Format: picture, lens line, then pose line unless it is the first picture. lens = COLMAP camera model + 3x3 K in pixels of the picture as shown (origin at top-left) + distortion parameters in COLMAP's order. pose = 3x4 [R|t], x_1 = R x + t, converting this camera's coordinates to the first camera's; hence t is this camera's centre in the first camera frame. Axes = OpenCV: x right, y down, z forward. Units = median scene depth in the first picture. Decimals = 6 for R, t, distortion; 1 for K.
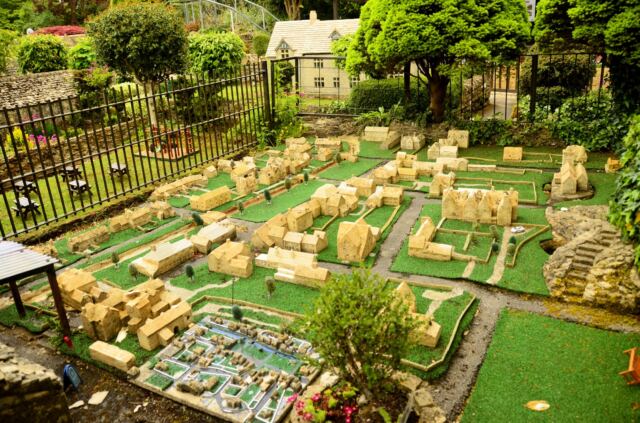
lens RADIAL K [[501.0, 0, 318.6], [0, 501.0, 215.8], [0, 0, 1]] dist [-0.148922, 0.109398]
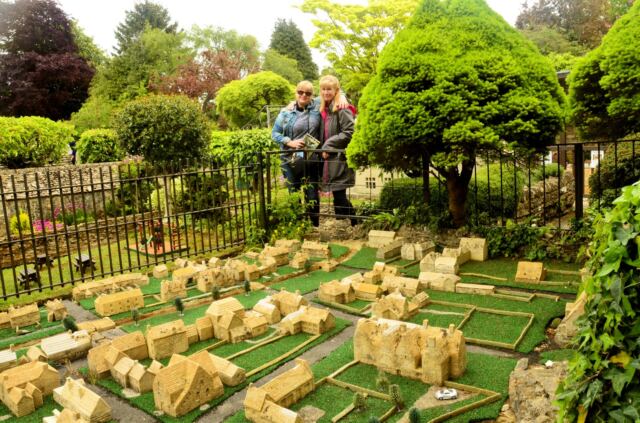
lens RADIAL K [[501.0, 0, 319.9], [0, 501.0, 212.0], [0, 0, 1]] dist [-0.148922, 0.109398]
pose [[0.971258, 0.035134, -0.235421, 0.265536], [-0.084971, 0.975058, -0.205043, -0.038053], [0.222345, 0.219154, 0.950018, 0.228128]]
